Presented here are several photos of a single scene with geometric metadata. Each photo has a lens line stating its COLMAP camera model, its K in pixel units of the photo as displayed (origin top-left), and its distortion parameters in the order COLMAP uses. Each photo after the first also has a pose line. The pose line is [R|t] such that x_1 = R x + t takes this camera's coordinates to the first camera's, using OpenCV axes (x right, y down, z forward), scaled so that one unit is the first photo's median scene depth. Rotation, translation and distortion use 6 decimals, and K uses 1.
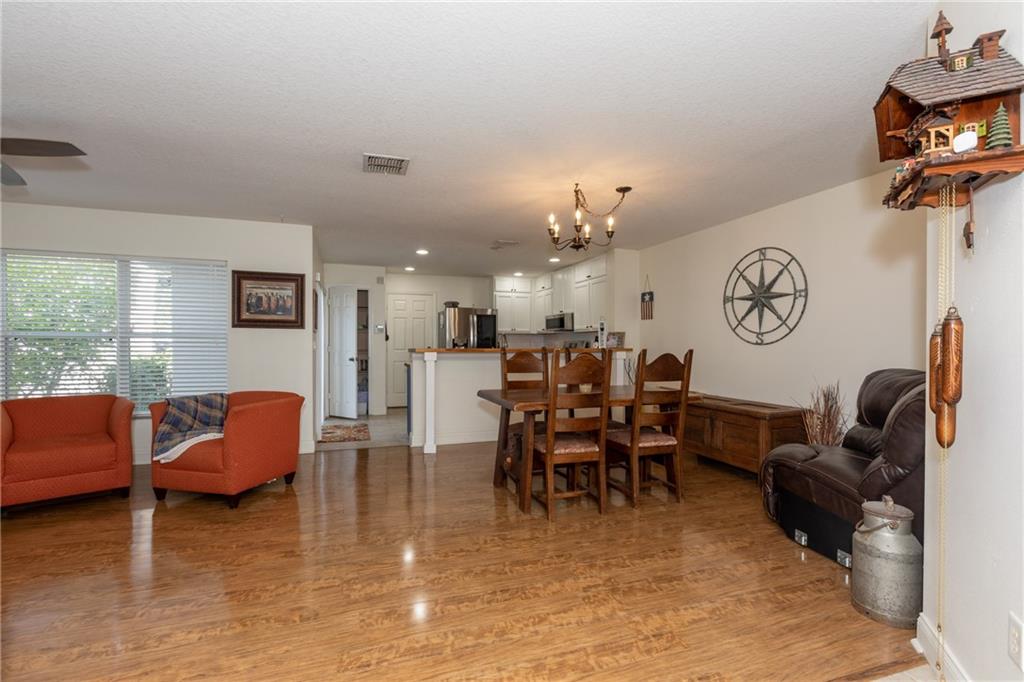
lens RADIAL K [[452.2, 0, 503.4], [0, 452.2, 351.3], [0, 0, 1]] dist [-0.001191, -0.000766]
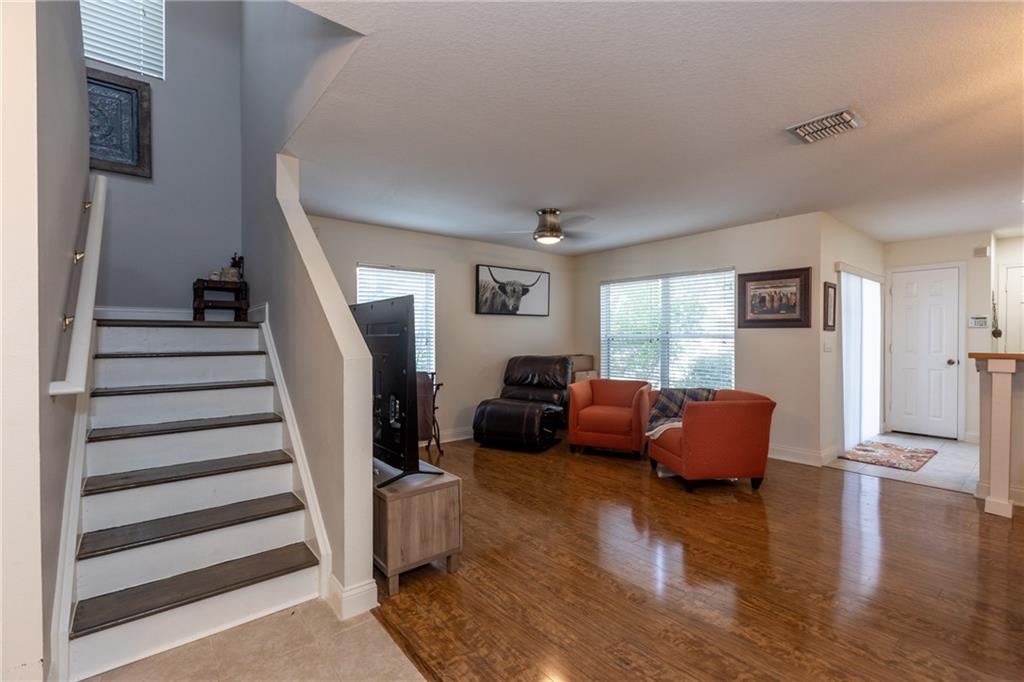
lens RADIAL K [[452.2, 0, 514.3], [0, 452.2, 340.0], [0, 0, 1]] dist [-0.001191, -0.000766]
pose [[0.354610, 0.000904, -0.935014, 0.239015], [-0.013298, 0.999903, -0.004076, -0.015827], [0.934920, 0.013879, 0.354587, 0.158205]]
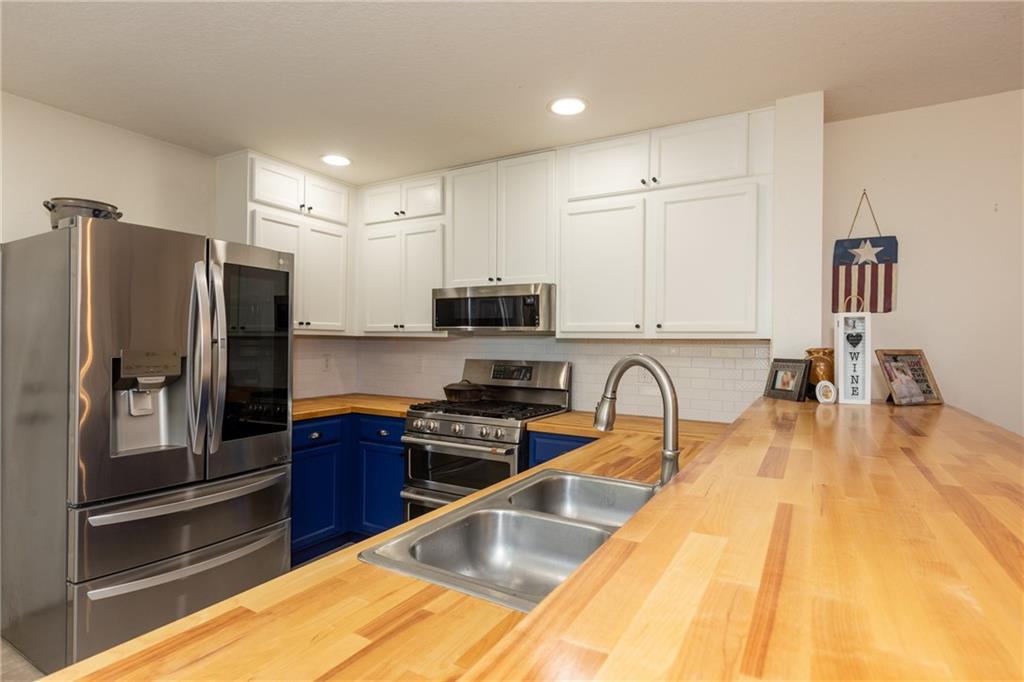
lens RADIAL K [[530.4, 0, 511.7], [0, 530.4, 343.3], [0, 0, 1]] dist [-0.002336, 0.000566]
pose [[0.754495, 0.008675, 0.656248, -0.253726], [0.000440, 0.999906, -0.013723, -0.059364], [-0.656305, 0.010642, 0.754420, 1.266662]]
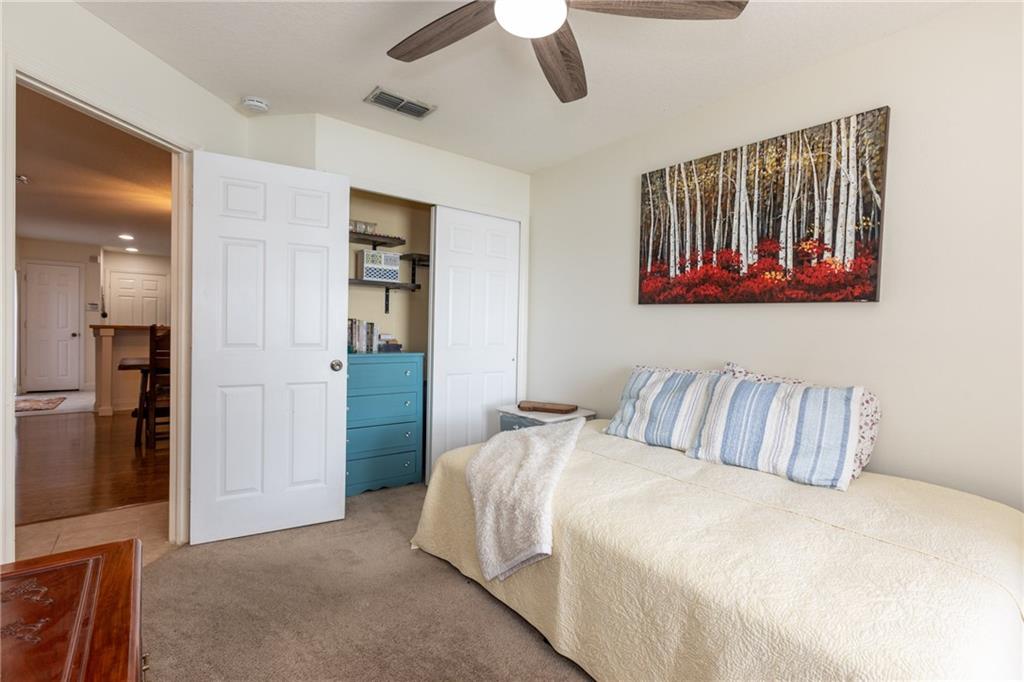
lens RADIAL K [[452.2, 0, 510.0], [0, 452.2, 341.1], [0, 0, 1]] dist [-0.001191, -0.000766]
pose [[0.941761, 0.009627, 0.336145, 0.515813], [-0.014395, 0.999828, 0.011697, 0.005934], [-0.335974, -0.015854, 0.941738, -0.518612]]
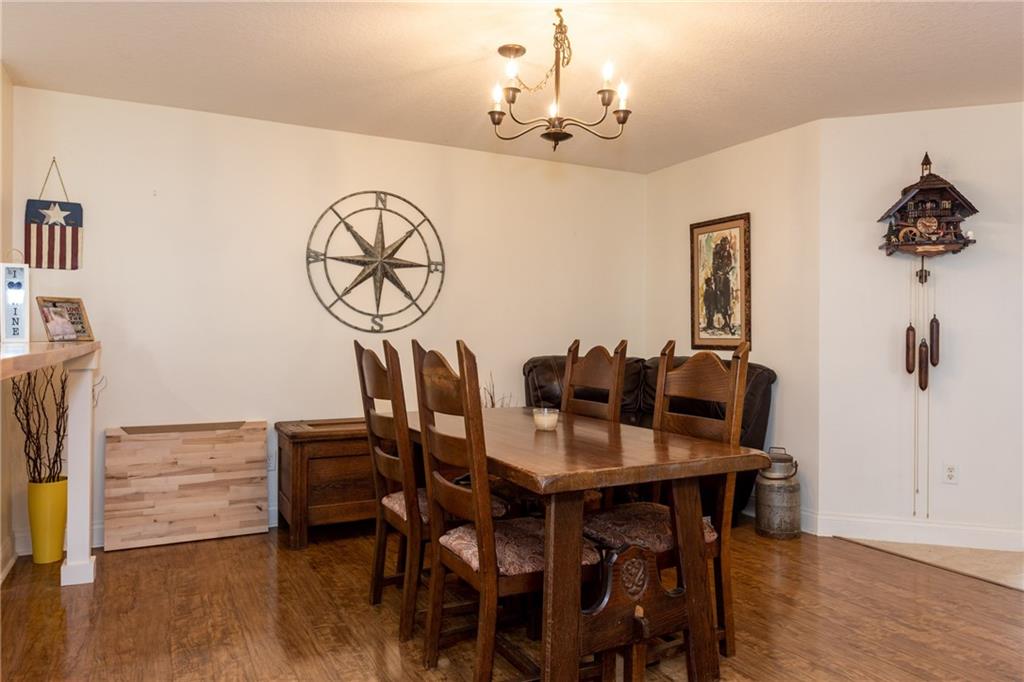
lens RADIAL K [[666.1, 0, 505.0], [0, 666.1, 335.8], [0, 0, 1]] dist [0.005438, -0.008978]
pose [[-0.146294, -0.006233, 0.989222, -0.478107], [0.012516, 0.999888, 0.008151, -0.016185], [-0.989162, 0.013573, -0.146199, 1.012301]]
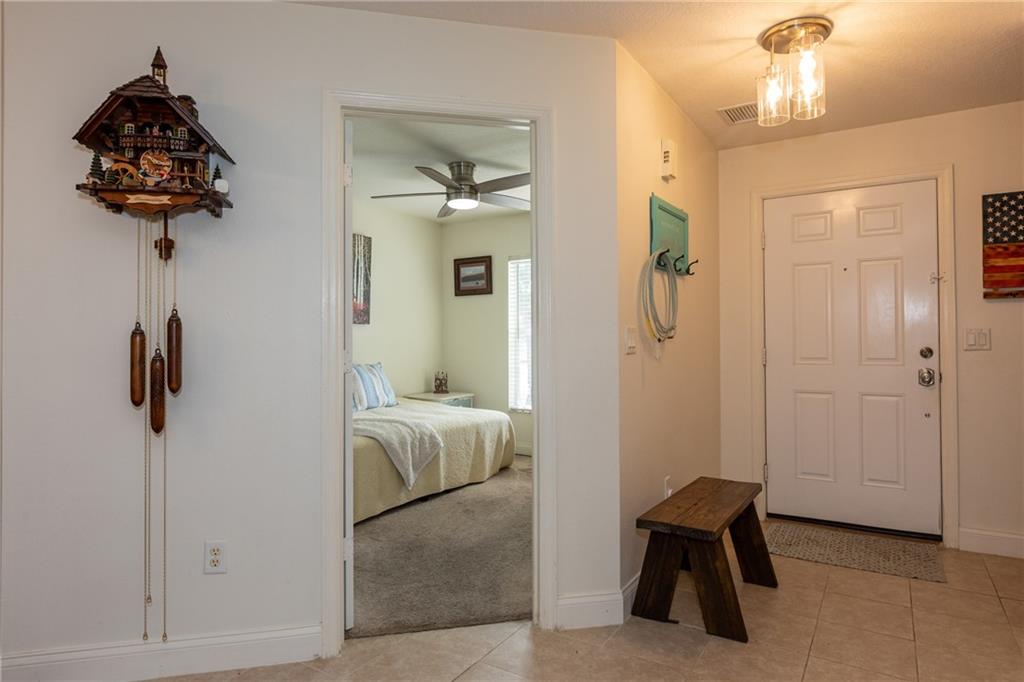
lens RADIAL K [[604.6, 0, 520.3], [0, 604.6, 338.7], [0, 0, 1]] dist [0.004113, -0.000715]
pose [[-0.640472, 0.007696, 0.767943, -0.251705], [0.020007, 0.999778, 0.006667, -0.003702], [-0.767721, 0.019635, -0.640483, 0.416998]]
